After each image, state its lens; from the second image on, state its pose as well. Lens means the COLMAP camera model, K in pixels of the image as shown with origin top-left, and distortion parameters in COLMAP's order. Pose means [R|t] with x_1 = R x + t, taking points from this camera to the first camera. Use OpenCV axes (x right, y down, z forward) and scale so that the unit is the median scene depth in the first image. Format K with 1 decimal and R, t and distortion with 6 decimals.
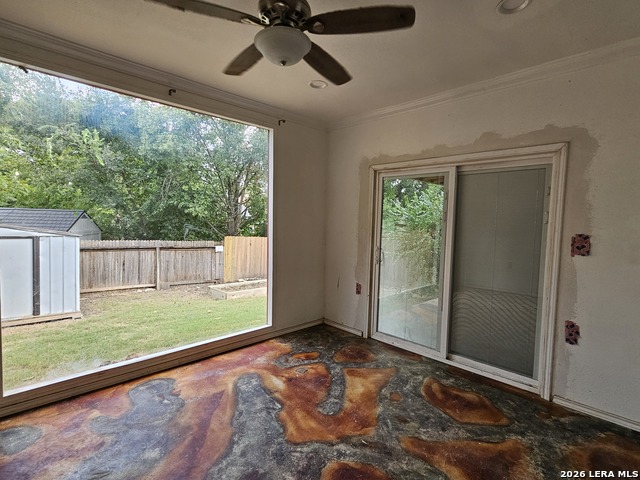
lens RADIAL K [[331.6, 0, 320.9], [0, 331.6, 238.9], [0, 0, 1]] dist [-0.001236, 0.002132]
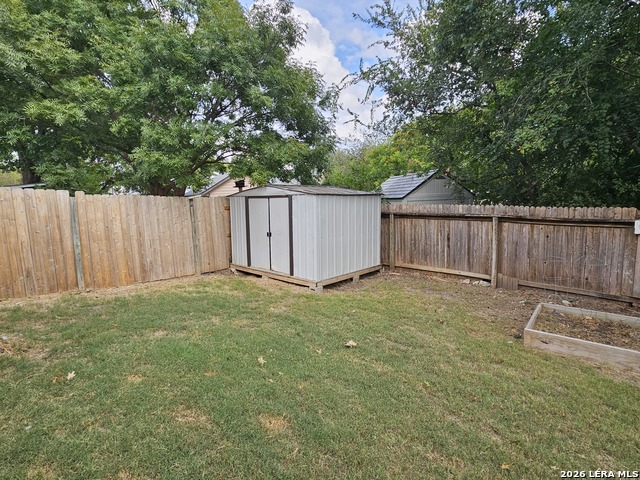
lens RADIAL K [[331.6, 0, 321.5], [0, 331.6, 241.7], [0, 0, 1]] dist [-0.001236, 0.002132]
pose [[0.096571, 0.098804, -0.990410, 0.077591], [-0.026736, 0.994959, 0.096651, 0.020970], [0.994967, 0.017146, 0.098726, 0.641069]]
